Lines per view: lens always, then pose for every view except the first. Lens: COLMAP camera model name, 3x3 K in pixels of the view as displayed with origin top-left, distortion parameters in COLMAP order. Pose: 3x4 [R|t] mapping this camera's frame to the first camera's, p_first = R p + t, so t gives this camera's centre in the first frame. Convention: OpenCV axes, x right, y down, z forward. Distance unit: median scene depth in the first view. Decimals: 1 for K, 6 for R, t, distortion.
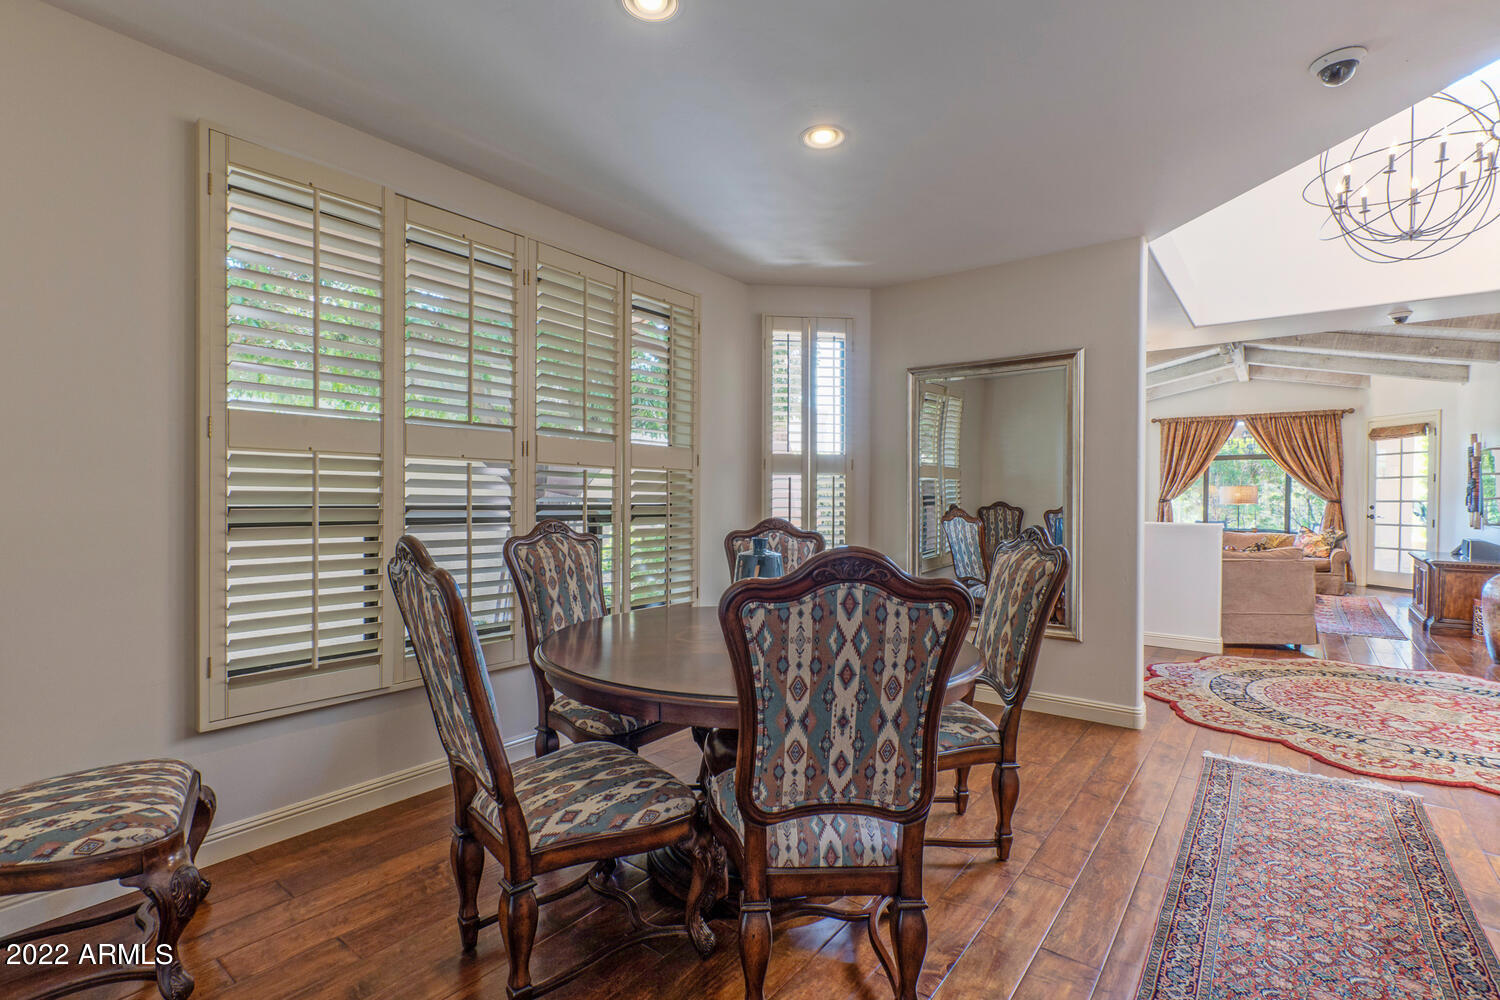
lens RADIAL K [[712.2, 0, 742.5], [0, 712.2, 508.1], [0, 0, 1]] dist [-0.001850, -0.000236]
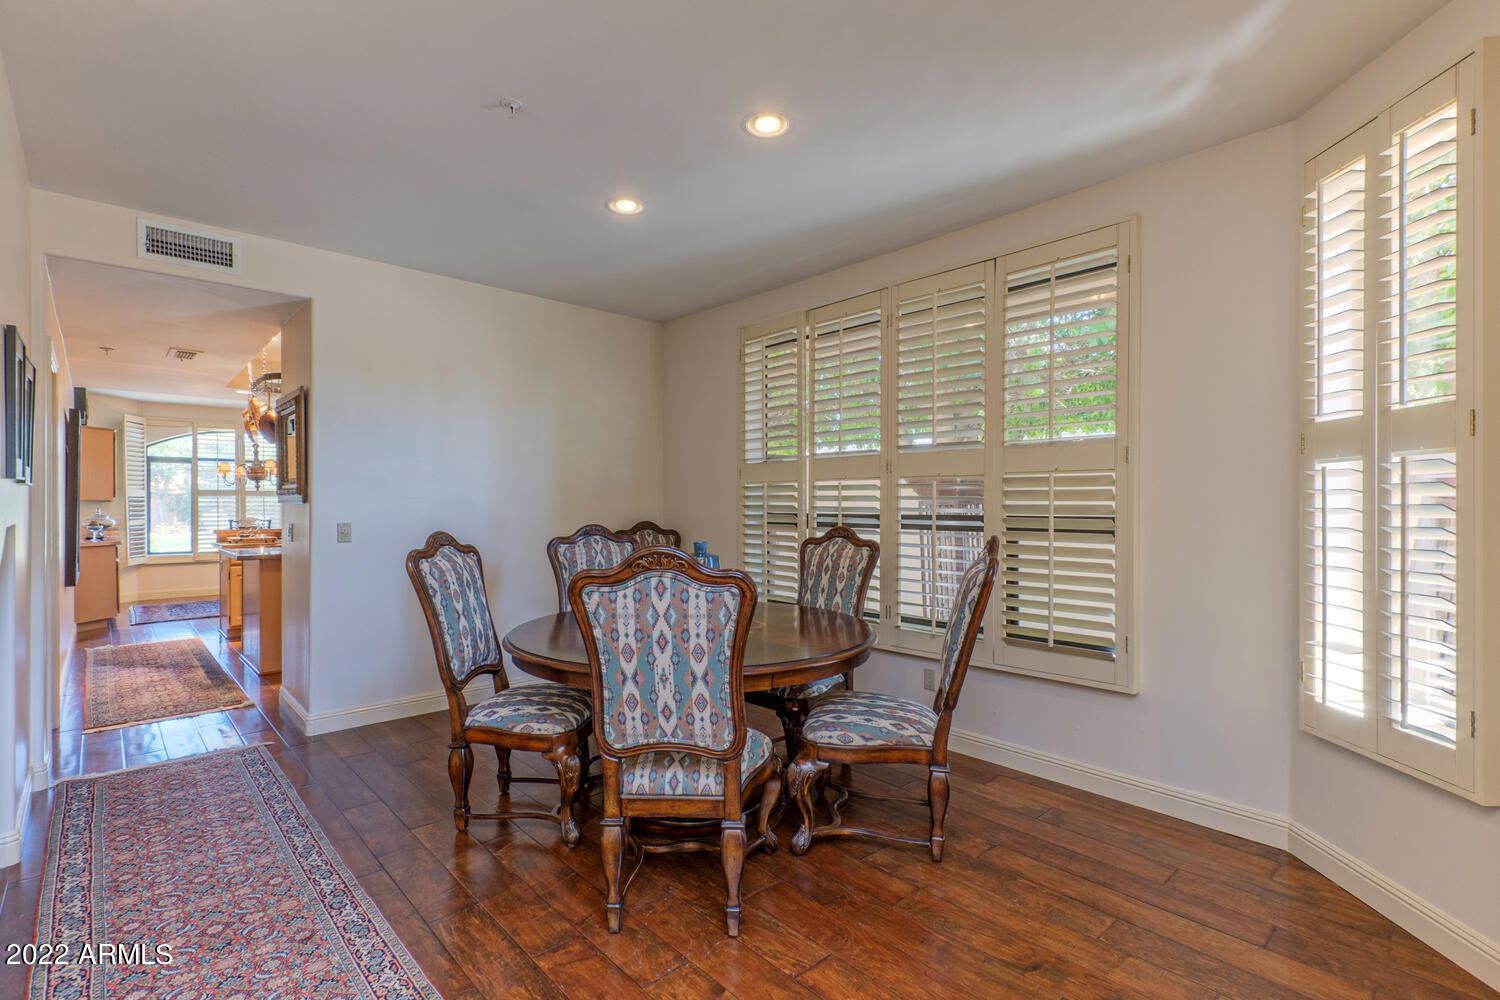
lens RADIAL K [[711.2, 0, 750.6], [0, 711.2, 504.9], [0, 0, 1]] dist [0.005484, 0.000514]
pose [[-0.177062, -0.004221, -0.984191, 0.838193], [-0.013914, 0.999902, -0.001785, -0.013553], [0.984101, 0.013378, -0.177103, 0.927182]]
